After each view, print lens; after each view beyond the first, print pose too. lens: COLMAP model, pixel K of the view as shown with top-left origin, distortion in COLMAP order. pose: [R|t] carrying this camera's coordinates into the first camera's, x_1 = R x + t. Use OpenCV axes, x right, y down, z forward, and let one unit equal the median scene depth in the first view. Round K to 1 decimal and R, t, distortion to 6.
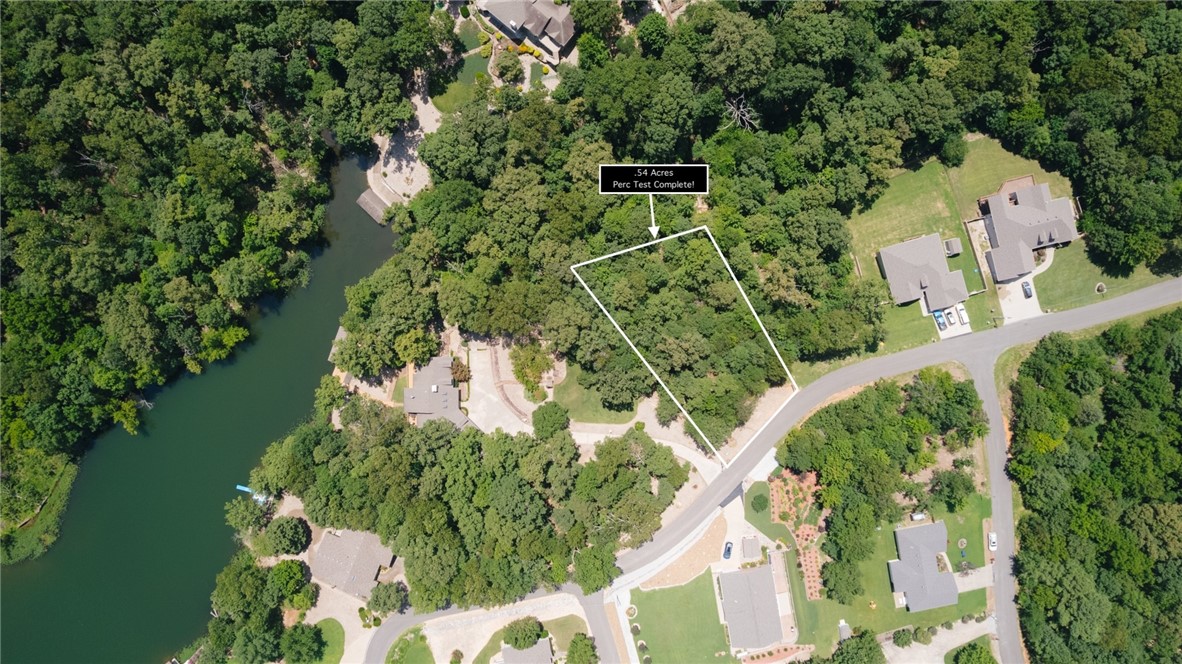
lens RADIAL K [[865.3, 0, 591.0], [0, 865.3, 332.0], [0, 0, 1]] dist [-0.079664, 0.106637]
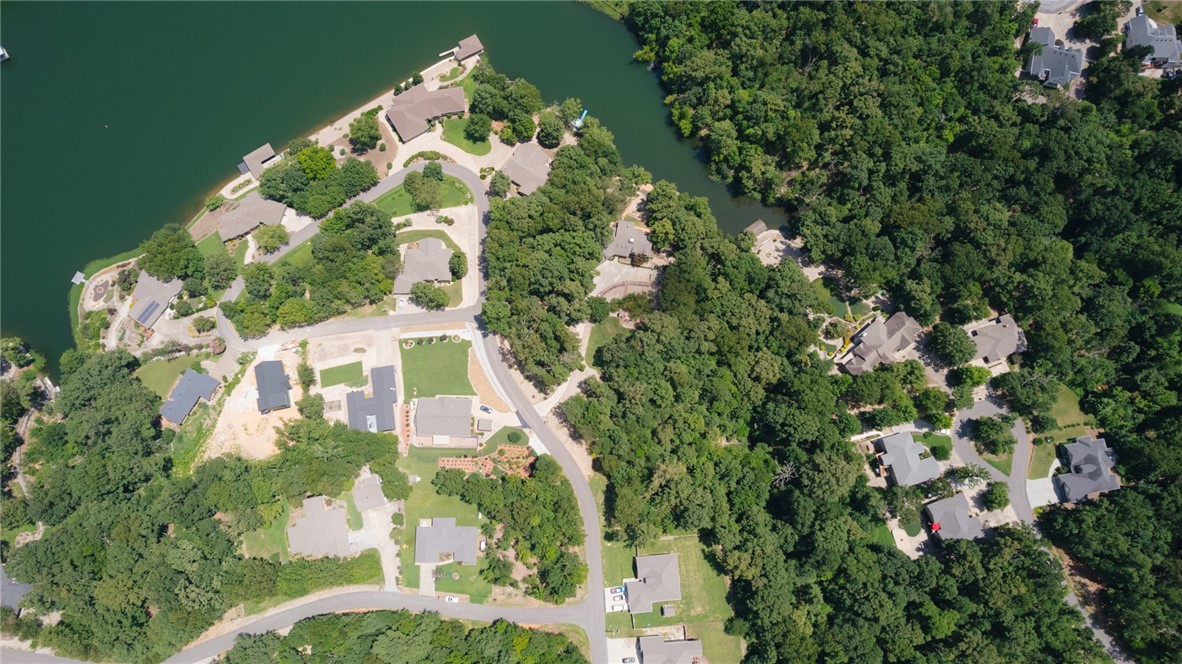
lens RADIAL K [[805.5, 0, 591.0], [0, 805.5, 332.0], [0, 0, 1]] dist [-0.033756, -0.001359]
pose [[-0.185966, 0.960742, -0.205890, 0.274990], [-0.981870, -0.189538, 0.002415, 0.102396], [-0.036704, 0.202606, 0.978572, -0.339293]]
